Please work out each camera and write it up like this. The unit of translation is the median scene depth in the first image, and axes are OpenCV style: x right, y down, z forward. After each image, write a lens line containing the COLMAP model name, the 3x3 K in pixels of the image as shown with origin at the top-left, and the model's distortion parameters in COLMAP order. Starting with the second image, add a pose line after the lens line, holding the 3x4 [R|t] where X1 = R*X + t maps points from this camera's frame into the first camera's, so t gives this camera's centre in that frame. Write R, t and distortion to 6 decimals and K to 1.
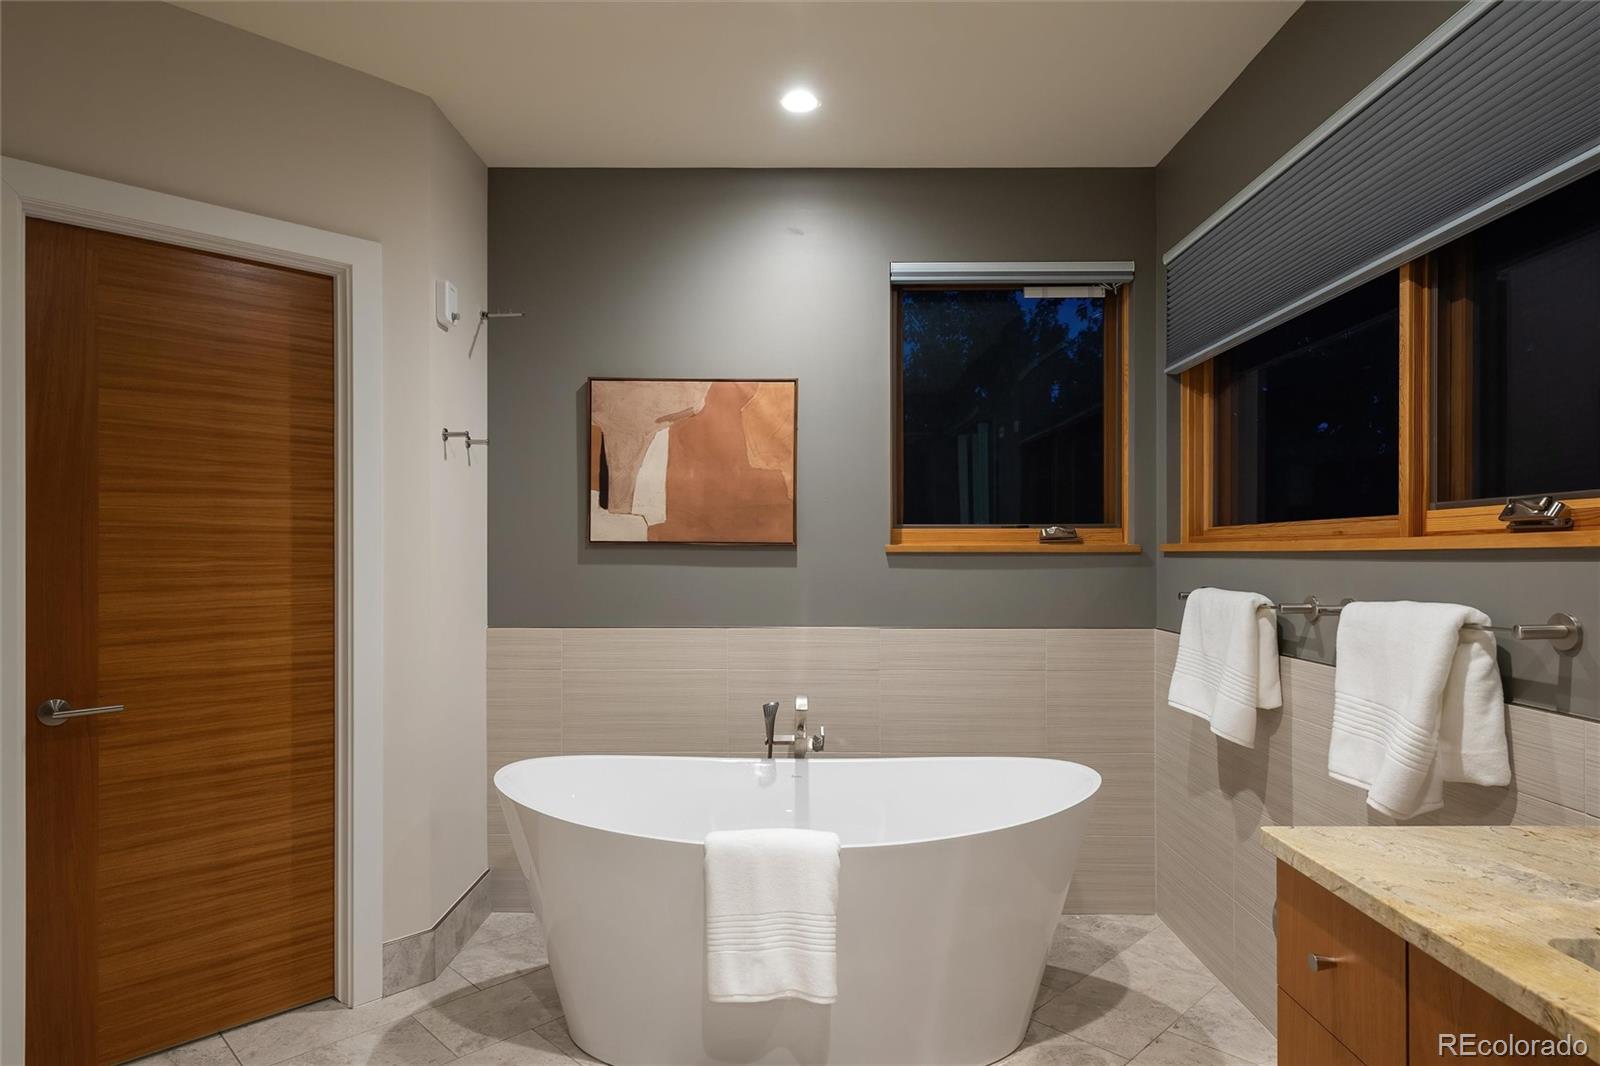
lens RADIAL K [[927.7, 0, 799.6], [0, 927.7, 550.0], [0, 0, 1]] dist [0.045077, 0.000237]
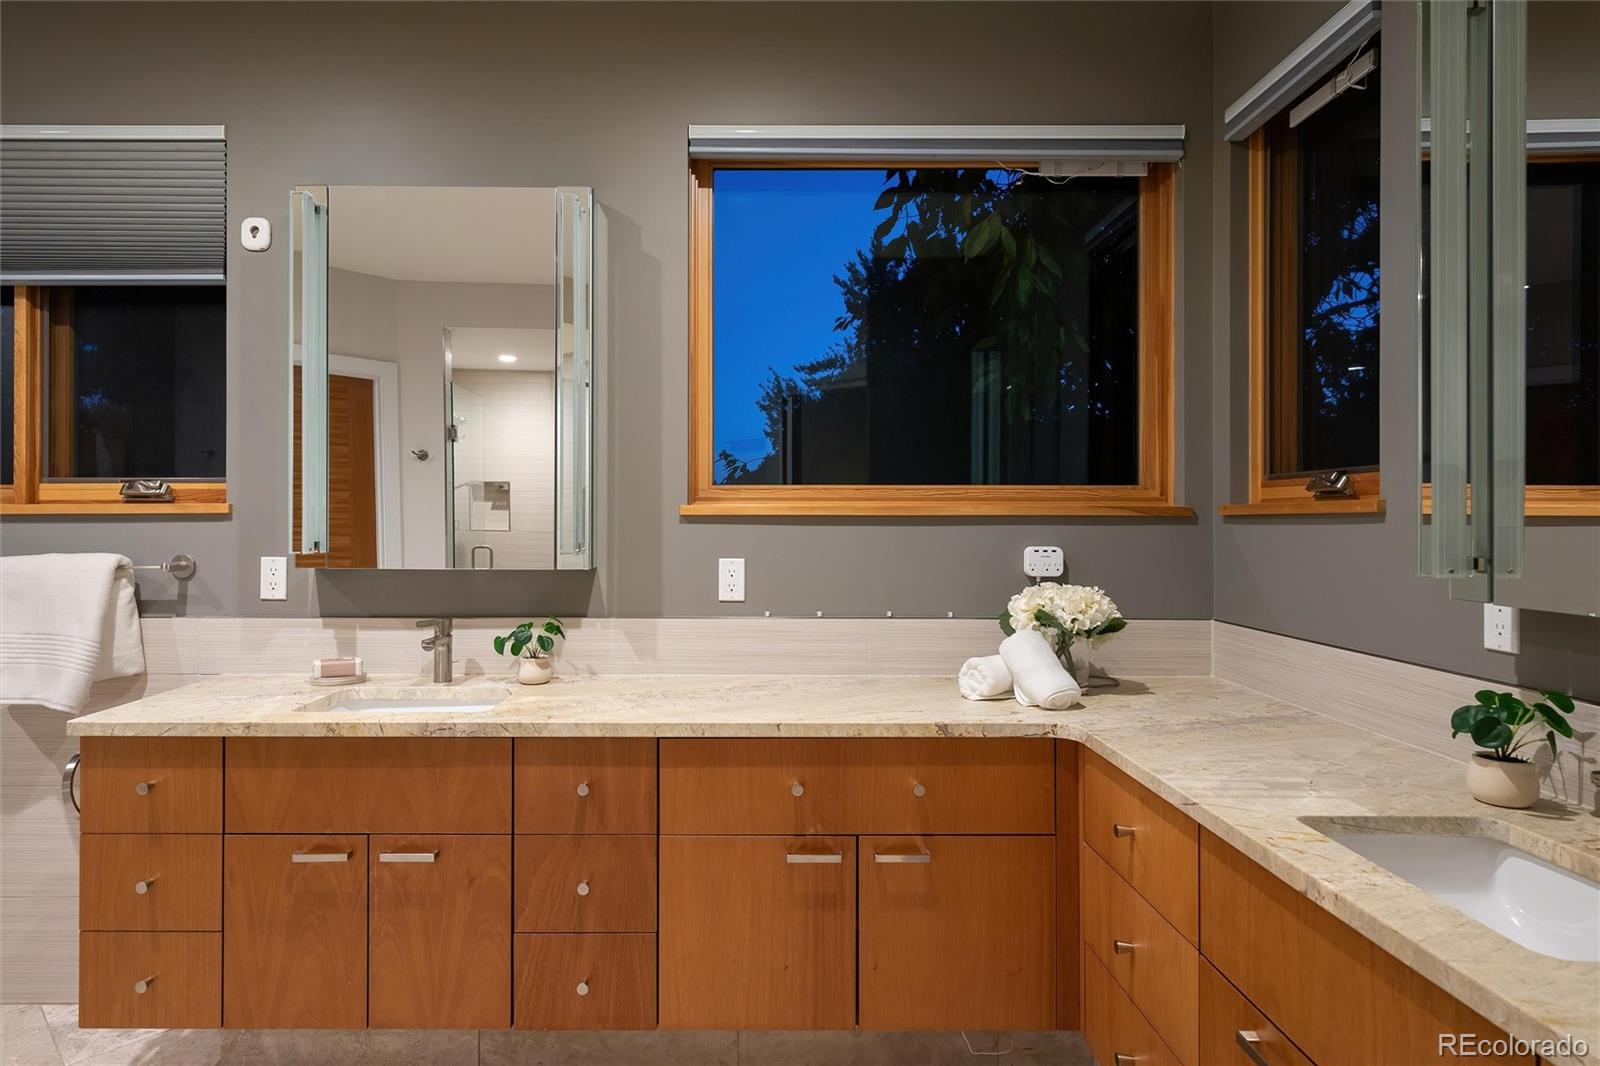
lens RADIAL K [[655.9, 0, 797.0], [0, 655.9, 519.1], [0, 0, 1]] dist [-0.018480, -0.000135]
pose [[-0.017245, -0.000690, 0.999851, -0.281457], [-0.003485, 0.999994, 0.000630, 0.002833], [-0.999845, -0.003474, -0.017247, -0.009335]]
